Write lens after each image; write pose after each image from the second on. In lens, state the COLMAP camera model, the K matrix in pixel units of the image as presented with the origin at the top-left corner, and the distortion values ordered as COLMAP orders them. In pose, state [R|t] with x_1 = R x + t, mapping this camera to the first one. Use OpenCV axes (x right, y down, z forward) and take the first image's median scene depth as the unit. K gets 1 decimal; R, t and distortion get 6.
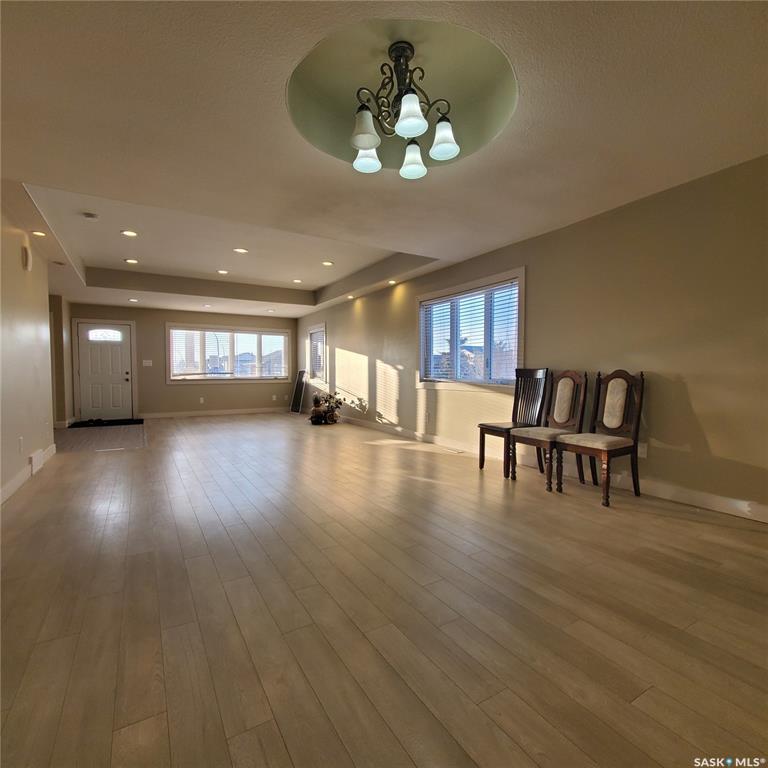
lens RADIAL K [[407.6, 0, 383.5], [0, 407.6, 387.1], [0, 0, 1]] dist [0.003297, -0.002340]
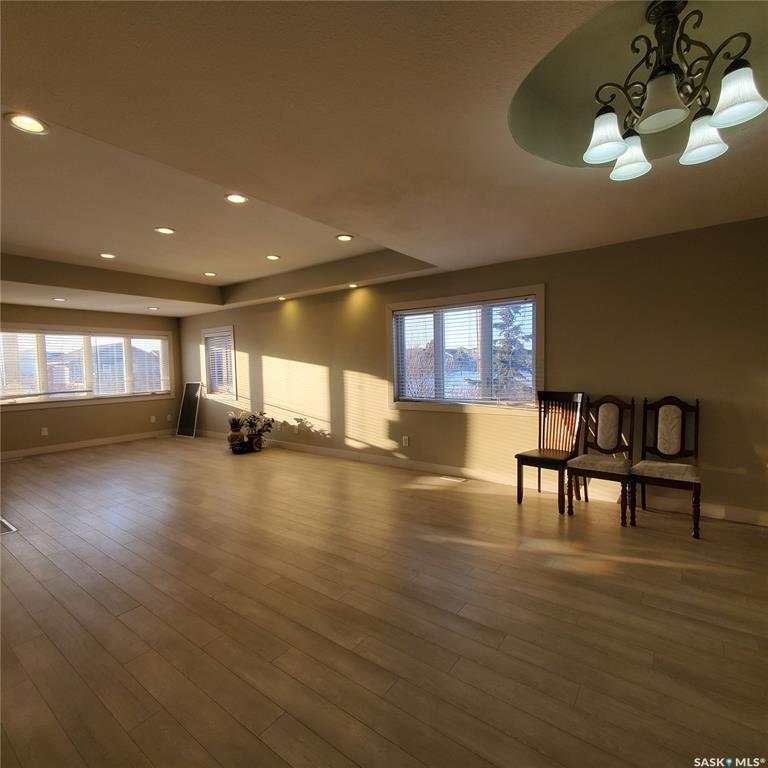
lens RADIAL K [[407.6, 0, 384.3], [0, 407.6, 388.7], [0, 0, 1]] dist [0.003297, -0.002340]
pose [[0.923062, -0.040171, 0.382548, -0.199291], [0.033128, 0.999139, 0.024983, -0.047001], [-0.383222, -0.010388, 0.923598, 0.140901]]
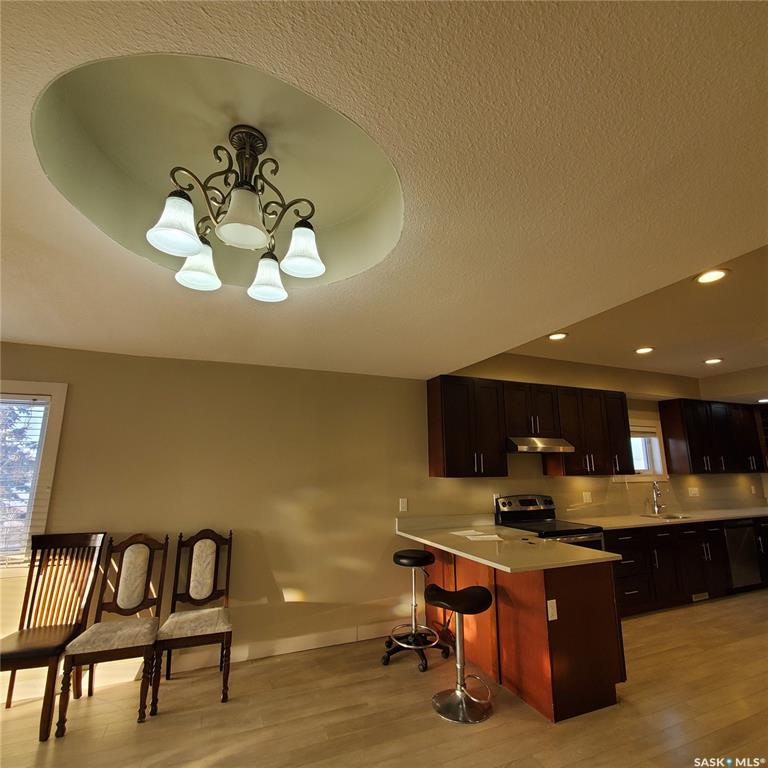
lens RADIAL K [[407.6, 0, 384.2], [0, 407.6, 386.3], [0, 0, 1]] dist [0.003297, -0.002340]
pose [[0.138543, 0.201581, 0.969624, -0.146408], [0.038358, 0.977239, -0.208645, -0.064959], [-0.989613, 0.066100, 0.127657, 0.191171]]
